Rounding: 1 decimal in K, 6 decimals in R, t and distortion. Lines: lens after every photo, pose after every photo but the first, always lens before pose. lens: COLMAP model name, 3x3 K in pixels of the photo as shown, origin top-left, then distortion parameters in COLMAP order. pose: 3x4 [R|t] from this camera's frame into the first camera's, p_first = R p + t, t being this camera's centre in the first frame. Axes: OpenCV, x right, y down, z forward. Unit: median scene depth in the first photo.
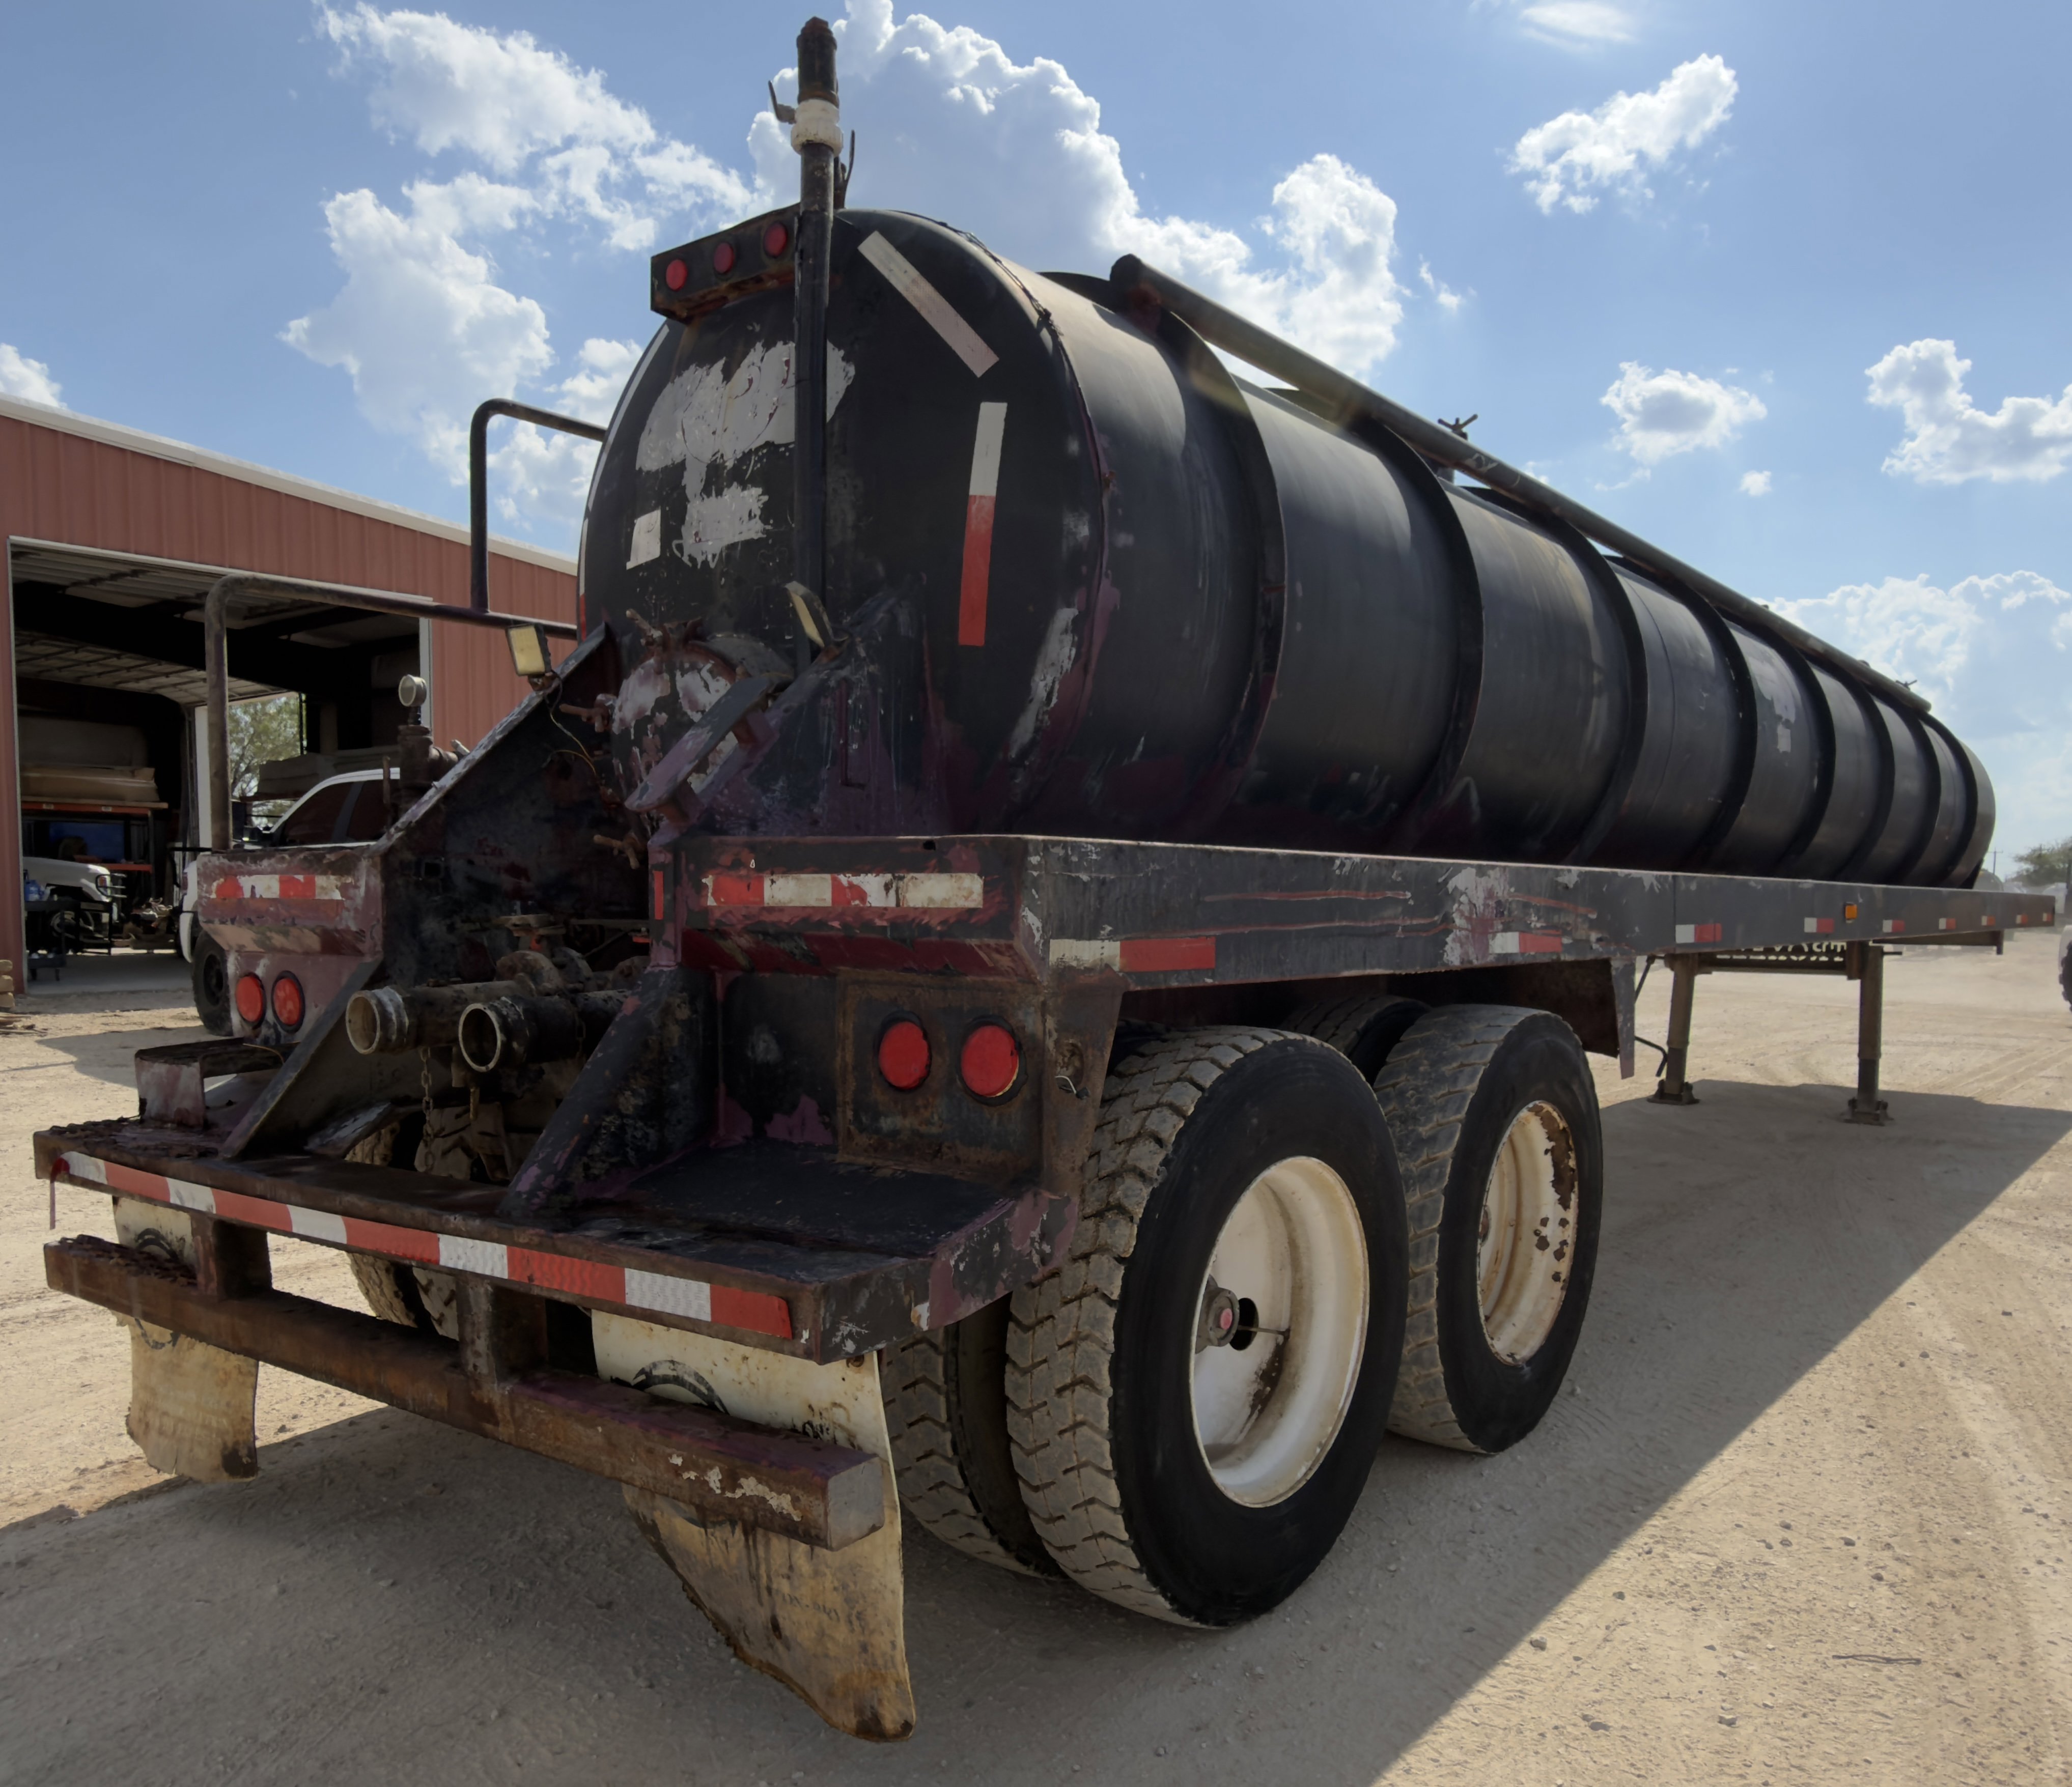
lens RADIAL K [[1651.0, 0, 1035.2], [0, 1651.0, 871.6], [0, 0, 1]] dist [0.008544, -0.019530]
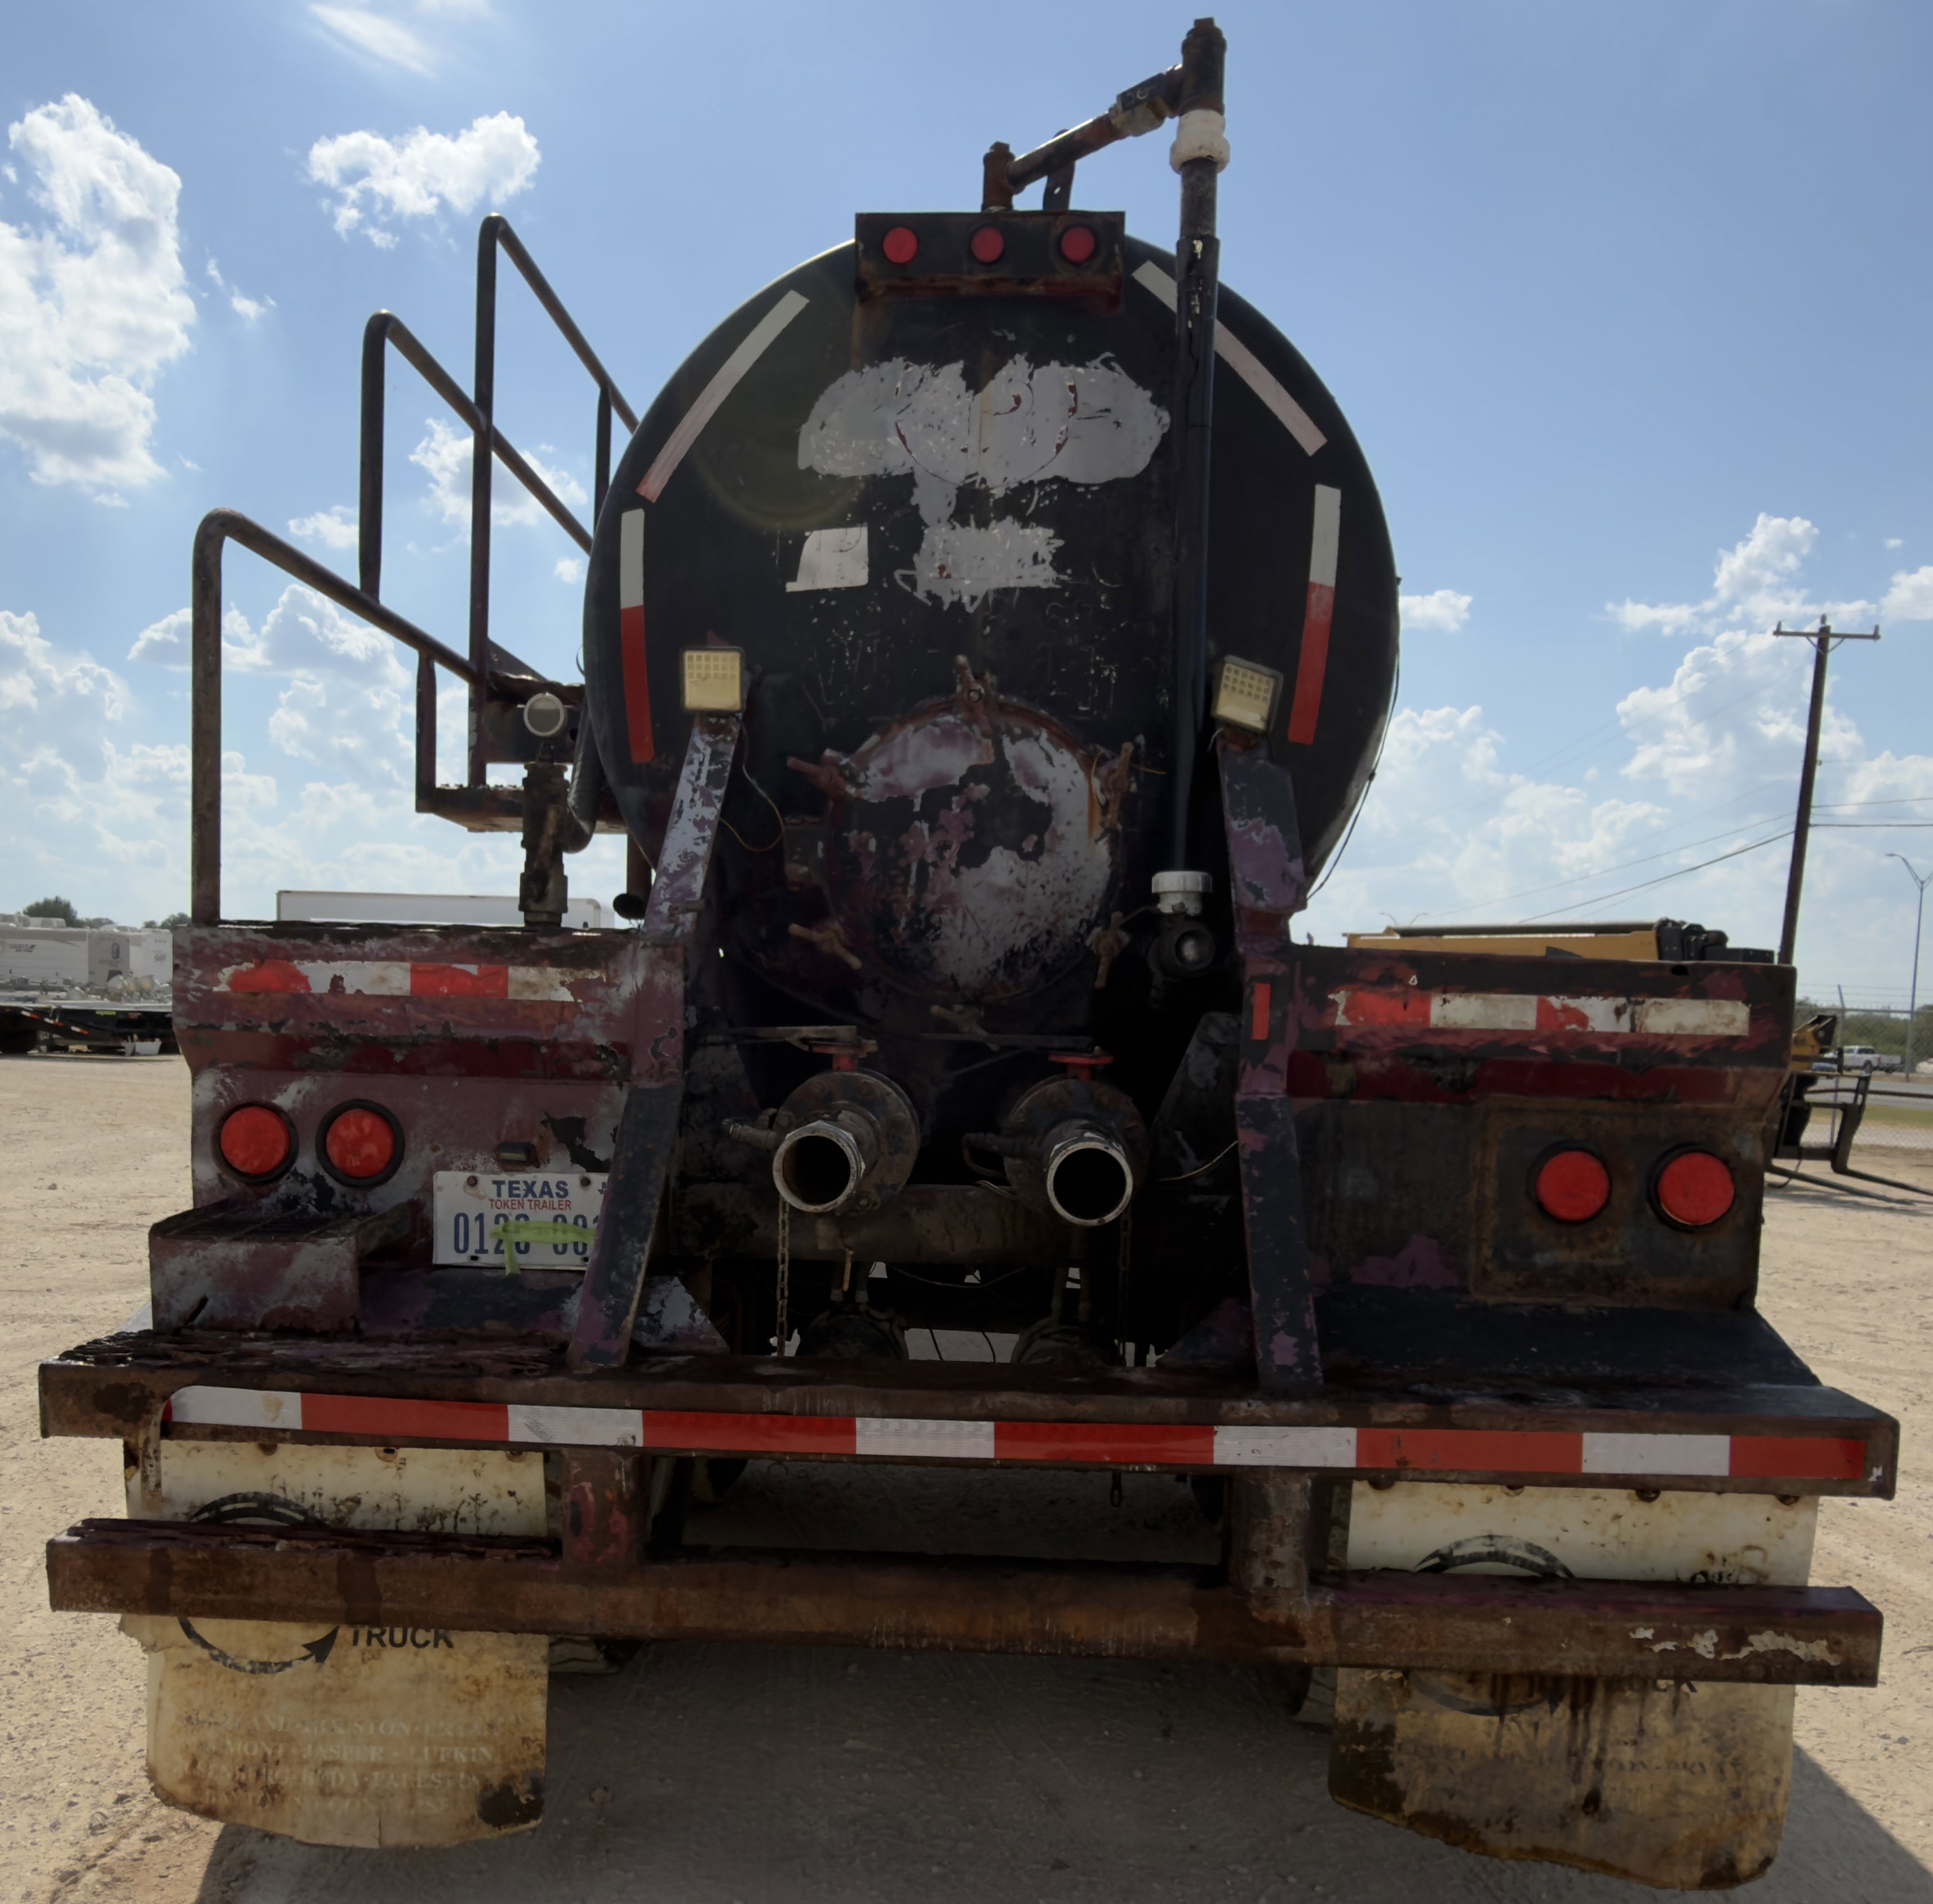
lens RADIAL K [[1802.6, 0, 964.9], [0, 1802.6, 973.0], [0, 0, 1]] dist [0.009277, -0.018511]
pose [[0.827985, 0.028816, 0.560009, -0.900960], [-0.031653, 0.999488, -0.004630, 0.003545], [-0.559856, -0.013893, 0.828473, 0.311882]]
